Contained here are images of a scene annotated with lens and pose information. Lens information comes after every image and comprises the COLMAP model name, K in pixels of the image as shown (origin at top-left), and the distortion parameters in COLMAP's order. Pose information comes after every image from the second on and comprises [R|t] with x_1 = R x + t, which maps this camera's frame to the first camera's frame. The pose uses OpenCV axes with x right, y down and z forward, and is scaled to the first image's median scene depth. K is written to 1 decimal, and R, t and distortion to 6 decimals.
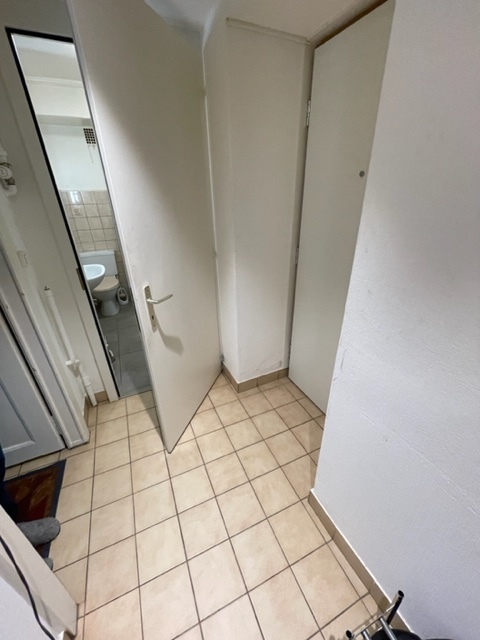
lens RADIAL K [[259.1, 0, 239.7], [0, 259.1, 321.2], [0, 0, 1]] dist [-0.000665, -0.000024]
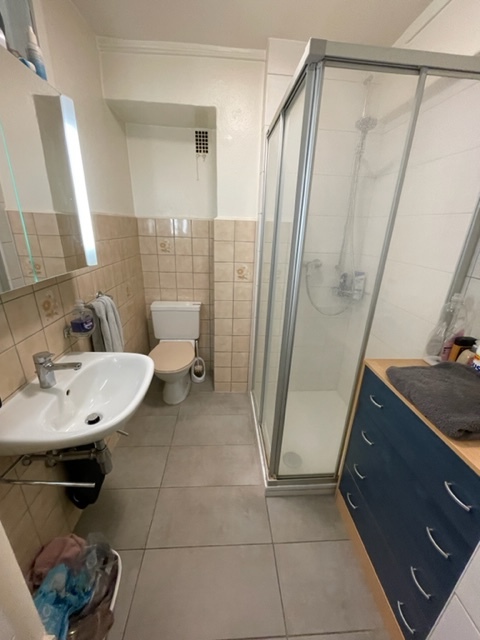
lens RADIAL K [[259.1, 0, 241.7], [0, 259.1, 319.1], [0, 0, 1]] dist [-0.000665, -0.000024]
pose [[0.930662, 0.176253, -0.320628, -0.165741], [-0.210744, 0.974585, -0.075970, -0.211048], [0.299089, 0.138273, 0.944154, 0.406618]]
